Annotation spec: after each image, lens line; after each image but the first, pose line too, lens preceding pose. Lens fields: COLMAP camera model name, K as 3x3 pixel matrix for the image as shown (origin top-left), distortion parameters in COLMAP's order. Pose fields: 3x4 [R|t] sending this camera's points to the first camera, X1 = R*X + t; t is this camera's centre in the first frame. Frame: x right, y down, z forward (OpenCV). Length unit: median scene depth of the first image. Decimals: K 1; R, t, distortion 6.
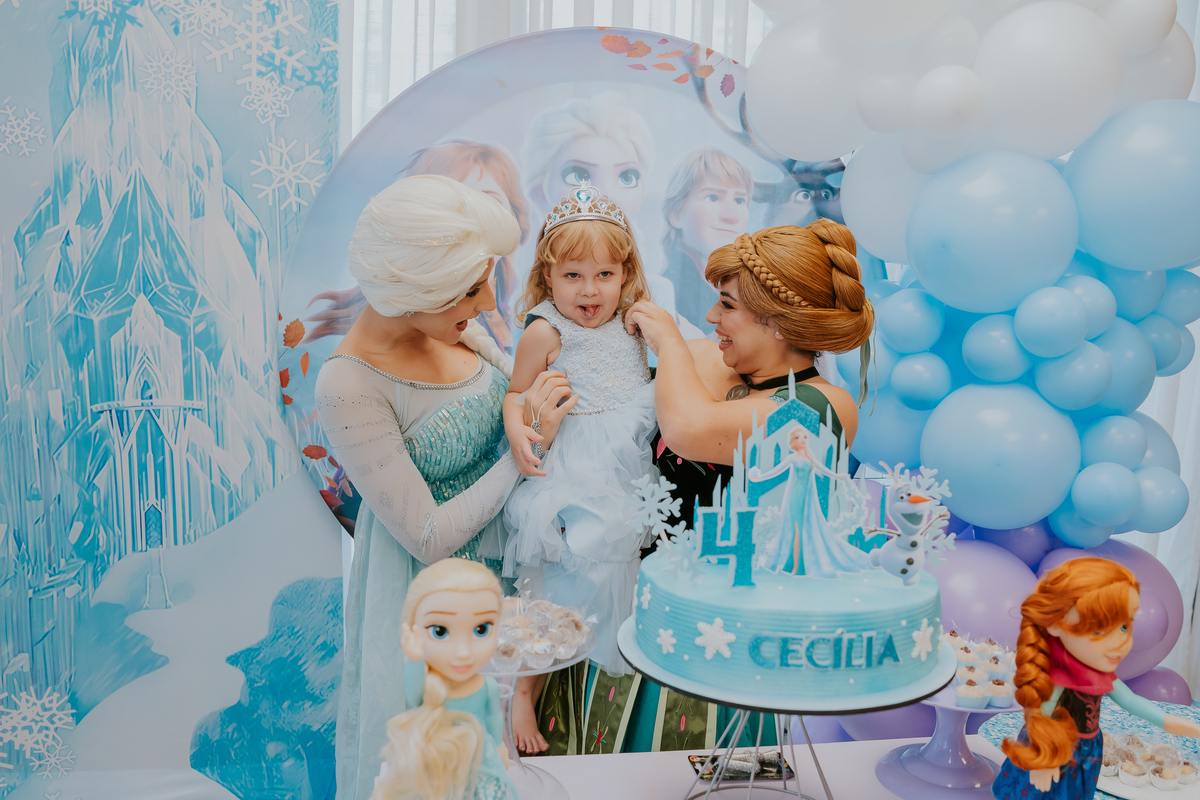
lens RADIAL K [[994.6, 0, 585.0], [0, 994.6, 437.3], [0, 0, 1]] dist [-0.082430, 0.072223]
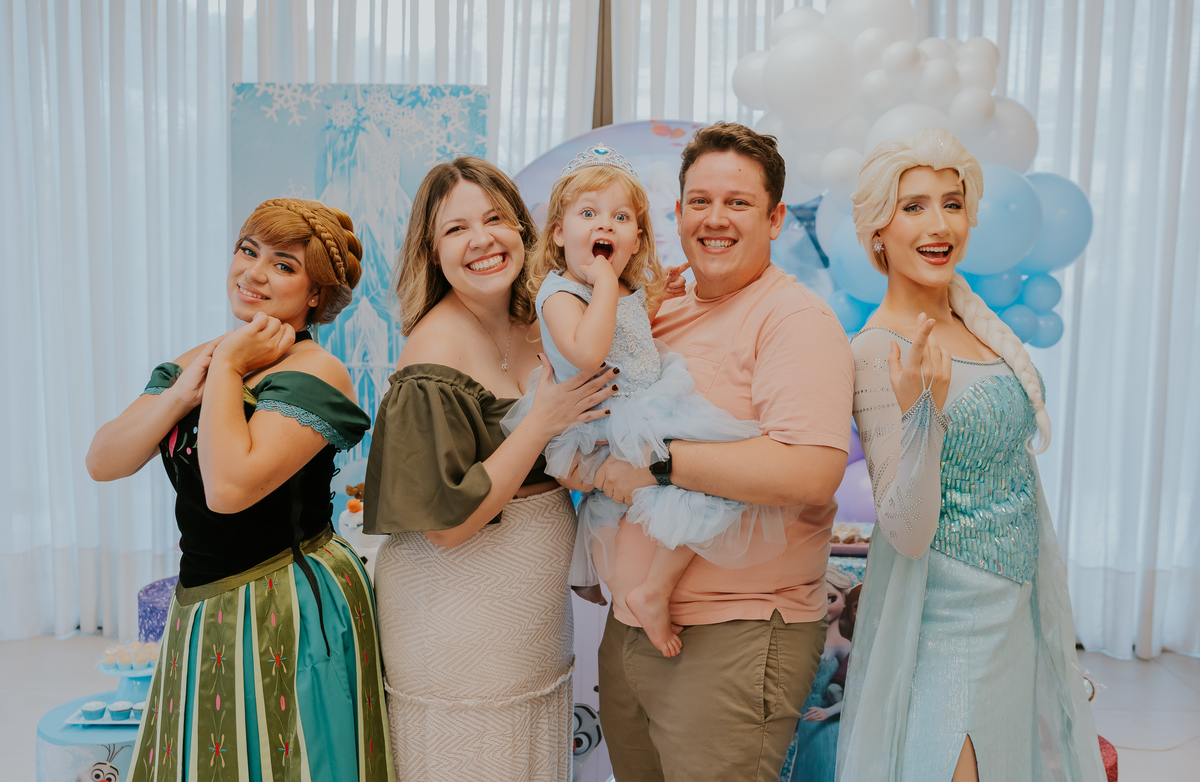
lens RADIAL K [[1245.0, 0, 643.2], [0, 1245.0, 401.0], [0, 0, 1]] dist [0.001201, 0.016116]
pose [[0.977523, 0.009634, -0.210609, 0.424818], [-0.023561, 0.997690, -0.063719, 0.144120], [0.209508, 0.067249, 0.975492, -0.881040]]
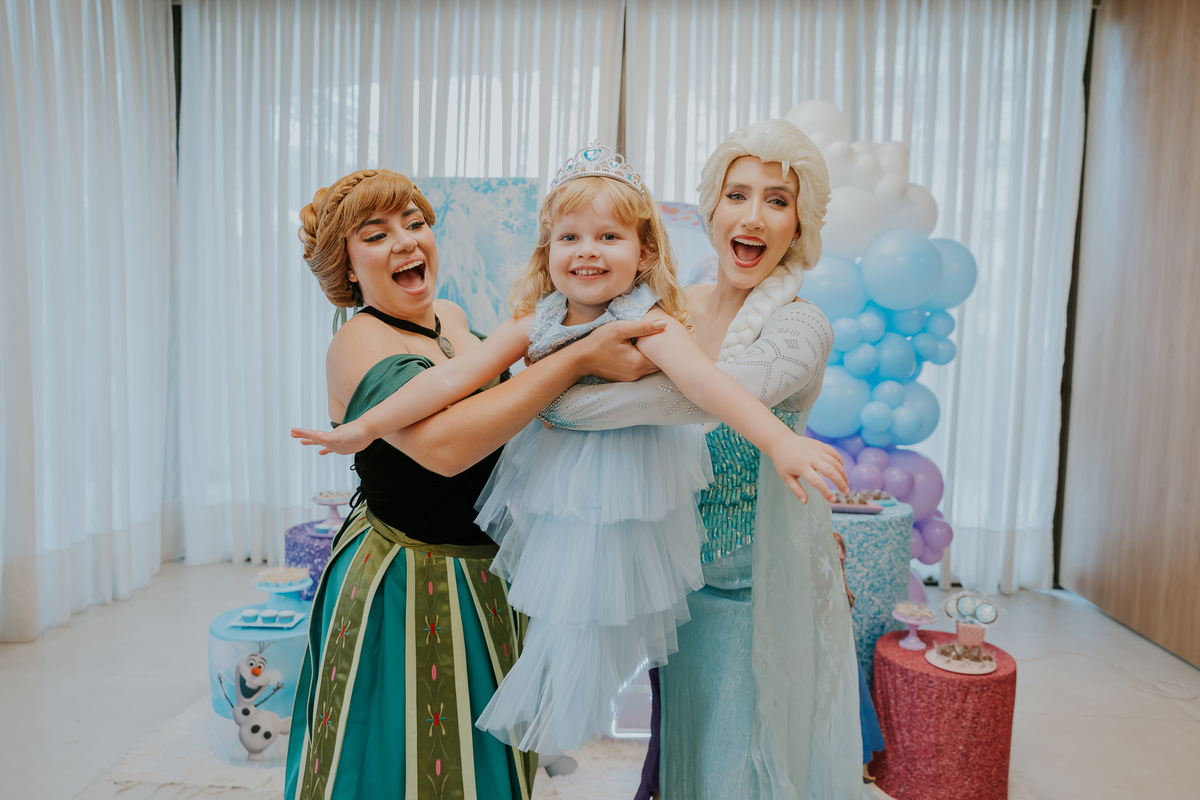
lens RADIAL K [[838.7, 0, 603.7], [0, 838.7, 402.7], [0, 0, 1]] dist [-0.060865, 0.062362]
pose [[0.969099, 0.013355, -0.246309, 0.367844], [-0.034979, 0.995883, -0.083626, 0.175577], [0.244178, 0.089657, 0.965577, -0.755235]]
